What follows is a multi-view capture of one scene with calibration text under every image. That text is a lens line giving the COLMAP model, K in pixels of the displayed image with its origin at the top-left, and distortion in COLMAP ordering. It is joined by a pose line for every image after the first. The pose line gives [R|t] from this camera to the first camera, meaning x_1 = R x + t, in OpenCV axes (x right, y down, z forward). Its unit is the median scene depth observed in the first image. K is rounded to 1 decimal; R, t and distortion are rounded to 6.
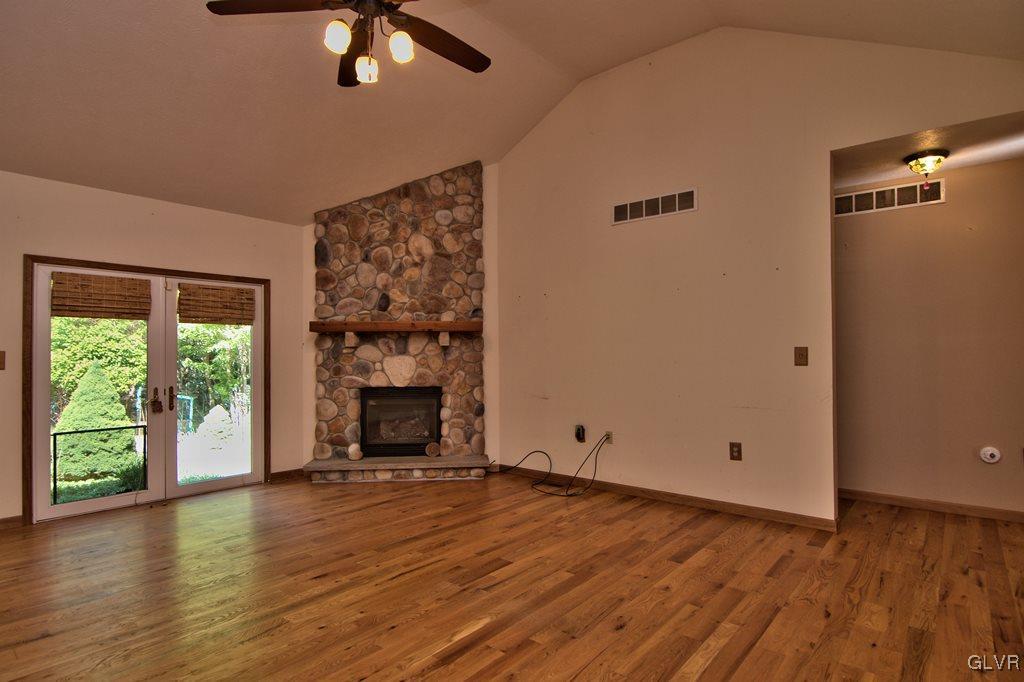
lens RADIAL K [[536.2, 0, 501.2], [0, 536.2, 347.5], [0, 0, 1]] dist [-0.007484, -0.003819]
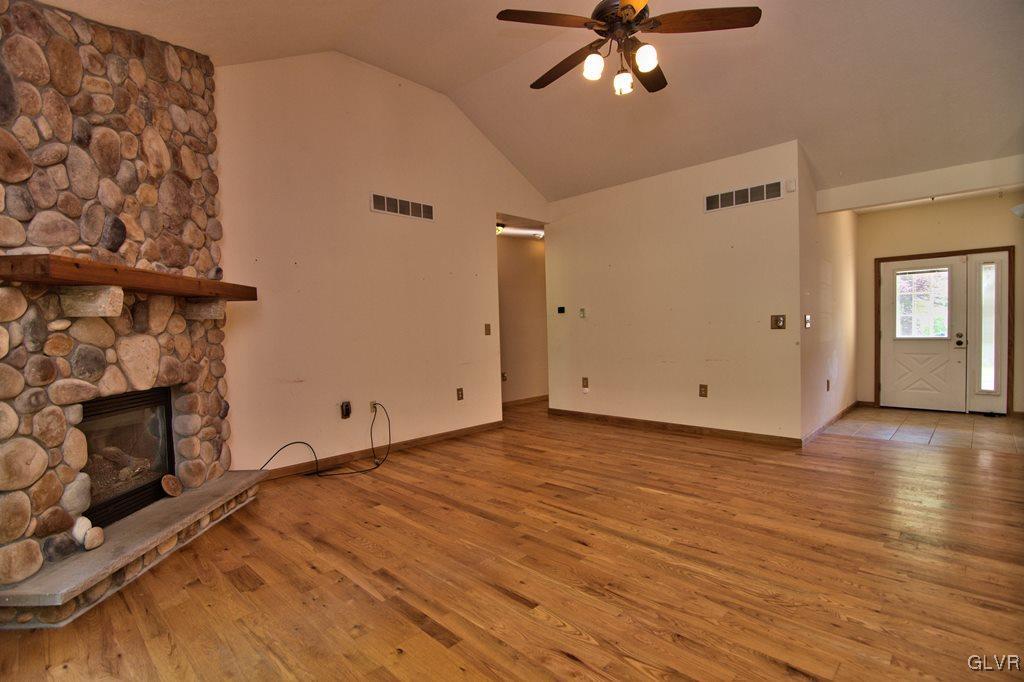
lens RADIAL K [[488.5, 0, 510.6], [0, 488.5, 346.8], [0, 0, 1]] dist [-0.006805, -0.010961]
pose [[0.064384, -0.033465, 0.997364, -0.680814], [0.011358, 0.999397, 0.032800, 0.015261], [-0.997861, 0.009216, 0.064726, 0.584413]]
